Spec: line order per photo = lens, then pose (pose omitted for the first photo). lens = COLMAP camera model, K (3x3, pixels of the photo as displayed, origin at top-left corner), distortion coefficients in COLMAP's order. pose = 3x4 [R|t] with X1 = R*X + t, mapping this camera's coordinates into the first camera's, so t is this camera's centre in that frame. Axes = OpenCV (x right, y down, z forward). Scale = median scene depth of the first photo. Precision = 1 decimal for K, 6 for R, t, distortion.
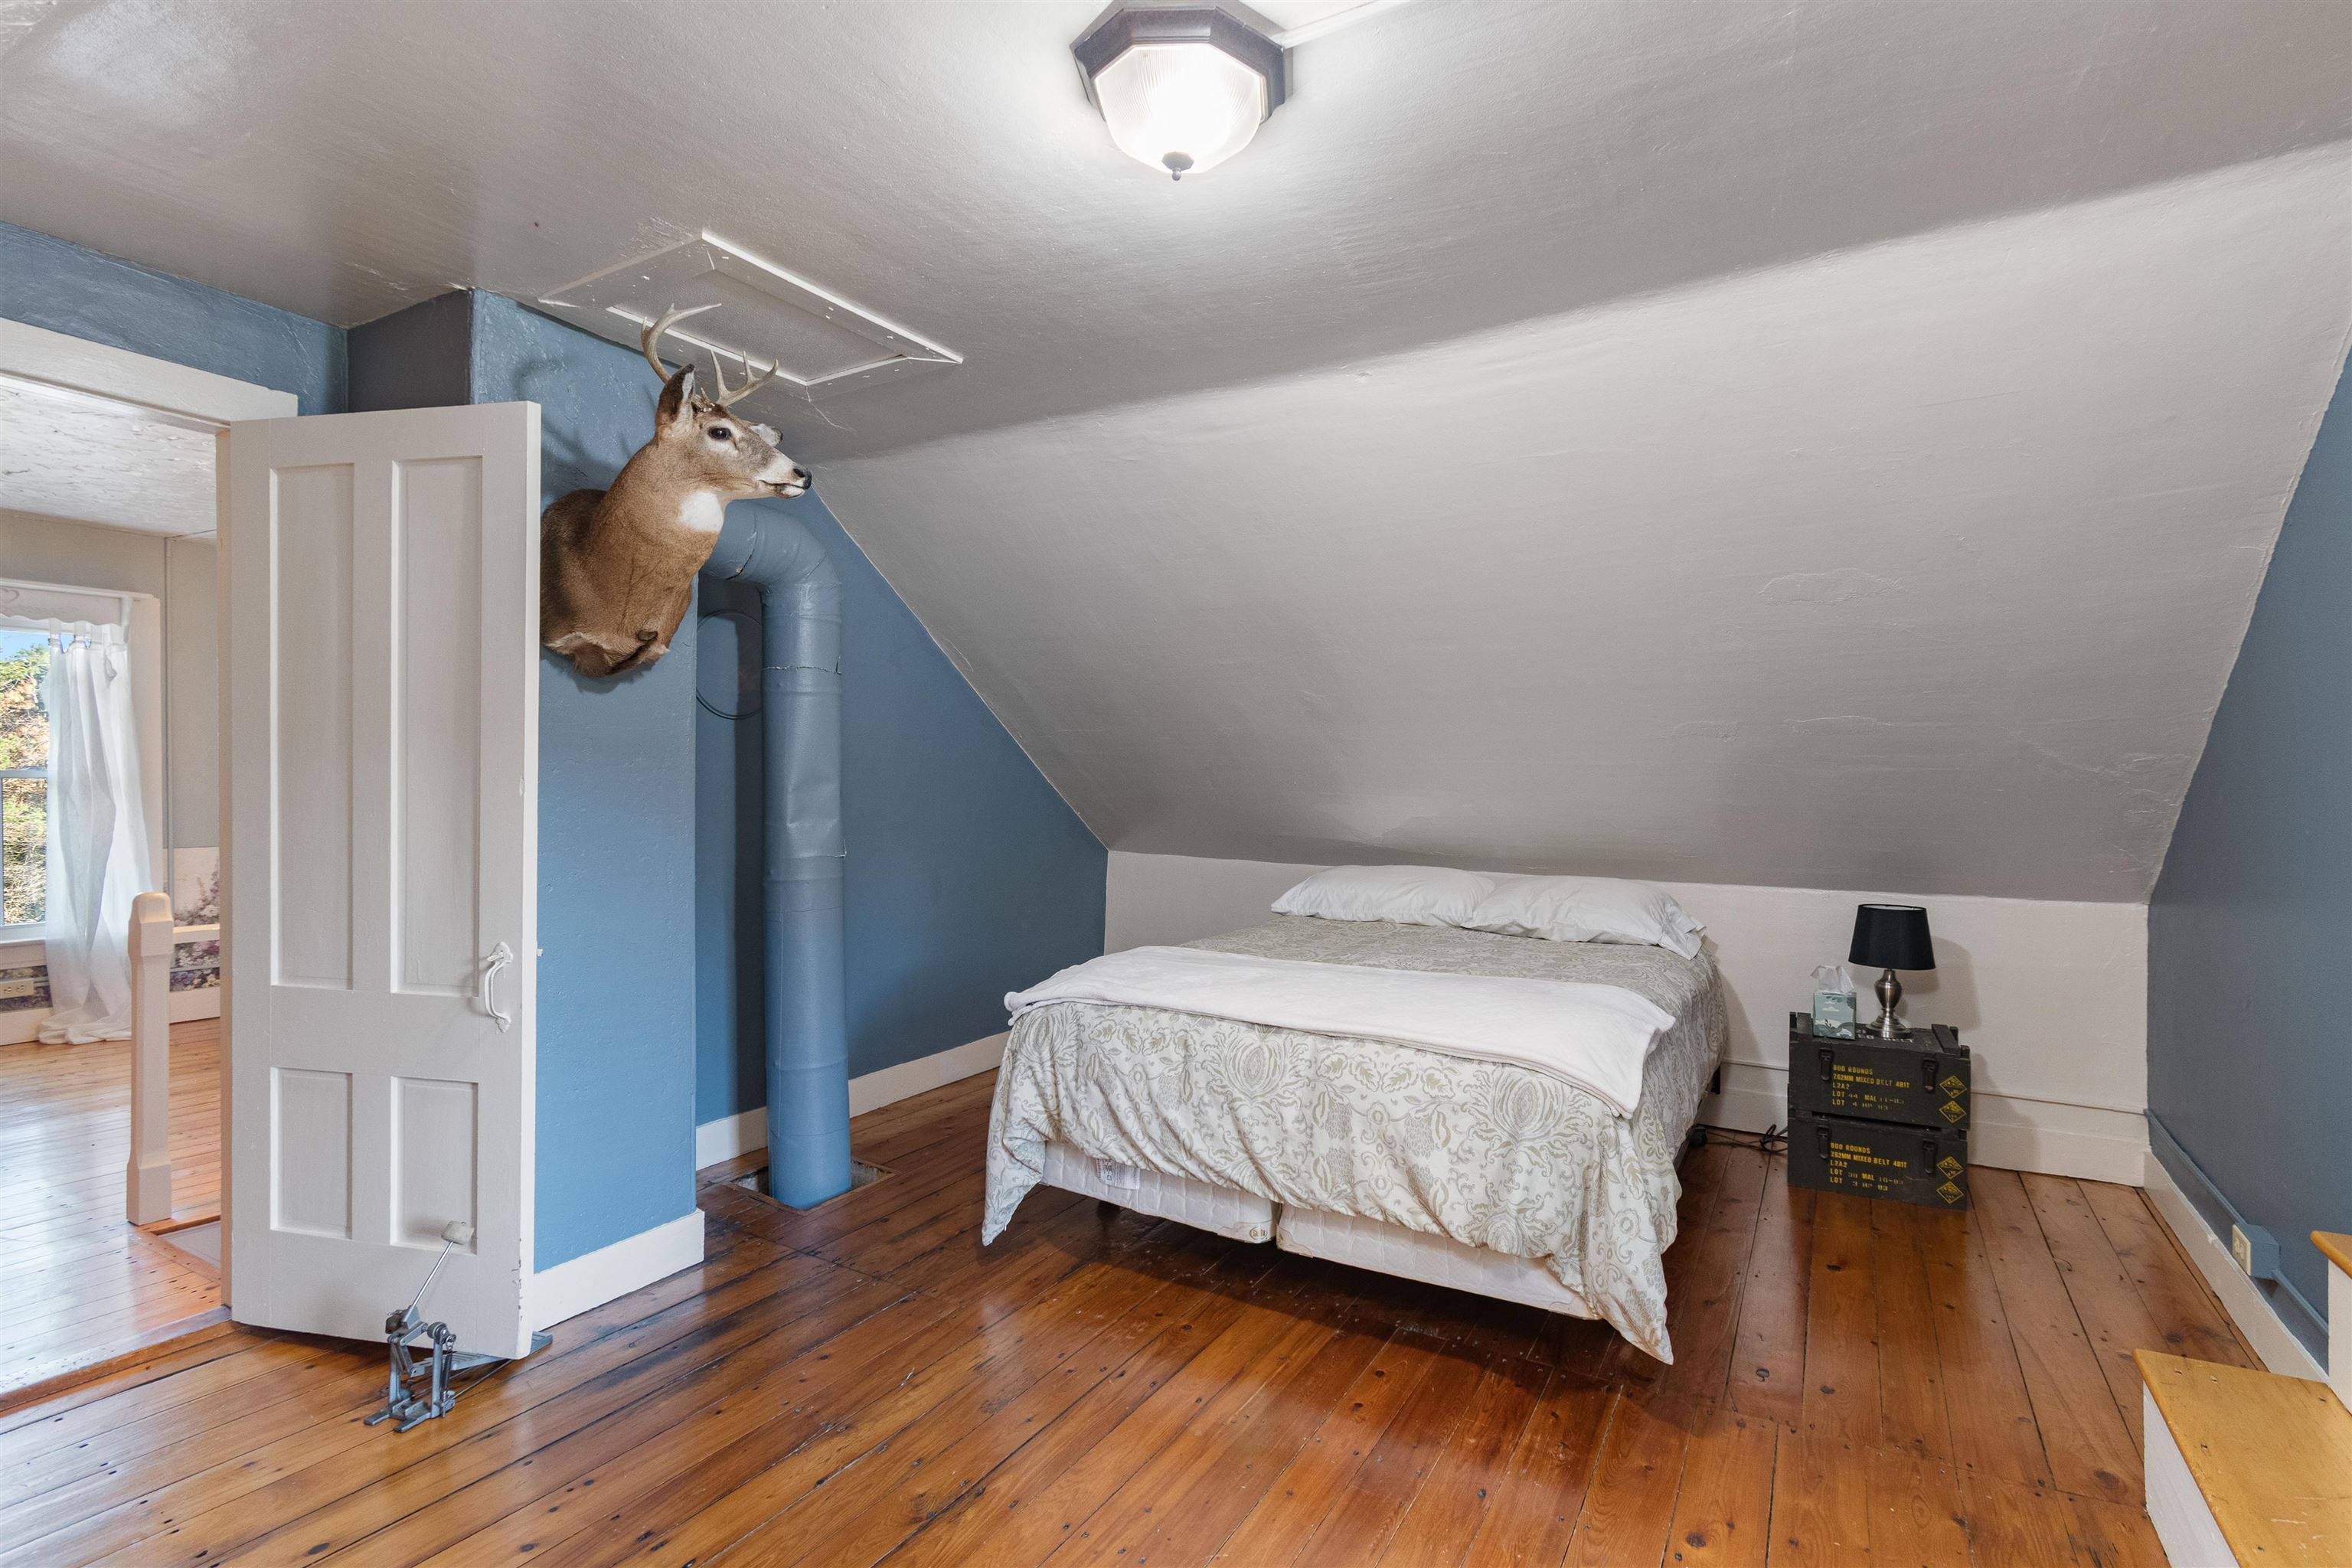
lens RADIAL K [[1109.3, 0, 1182.8], [0, 1109.3, 797.4], [0, 0, 1]] dist [0.000148, -0.000146]
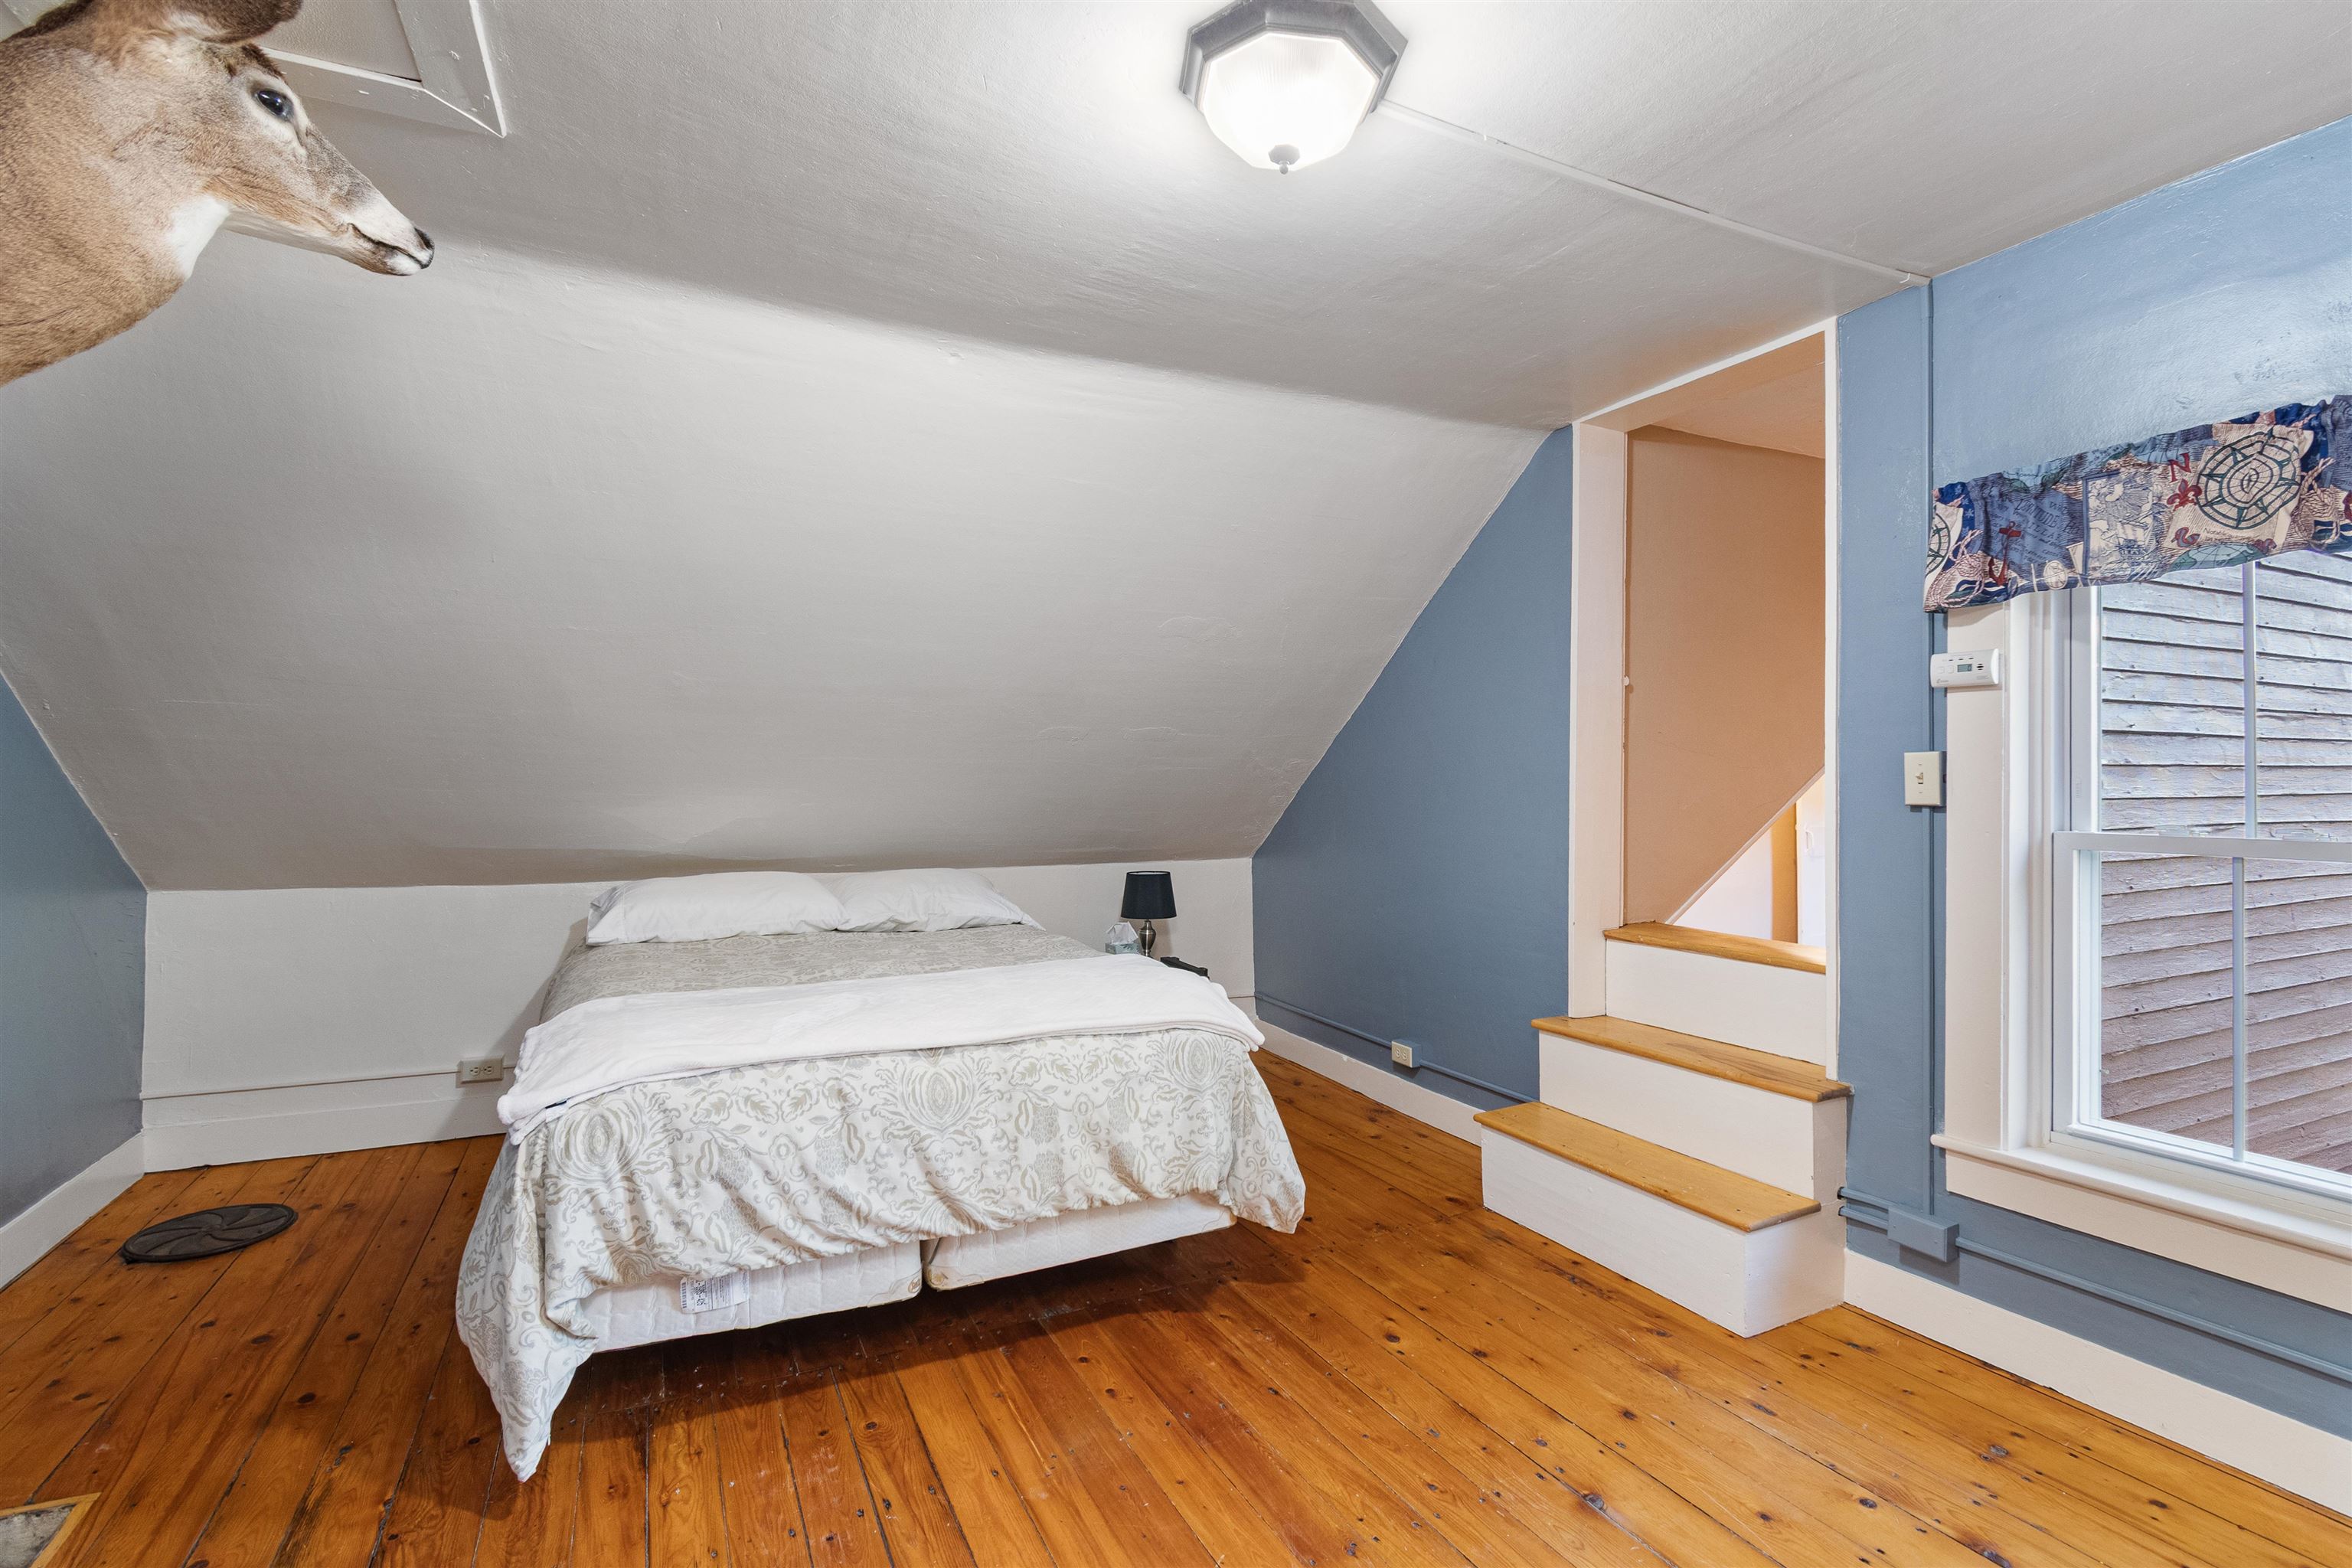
lens RADIAL K [[1080.2, 0, 1191.7], [0, 1080.2, 788.8], [0, 0, 1]] dist [0.002573, -0.001841]
pose [[0.545295, -0.010980, 0.838172, -0.541778], [0.015266, 0.999878, 0.003167, -0.006077], [-0.838105, 0.011068, 0.545396, 0.336904]]
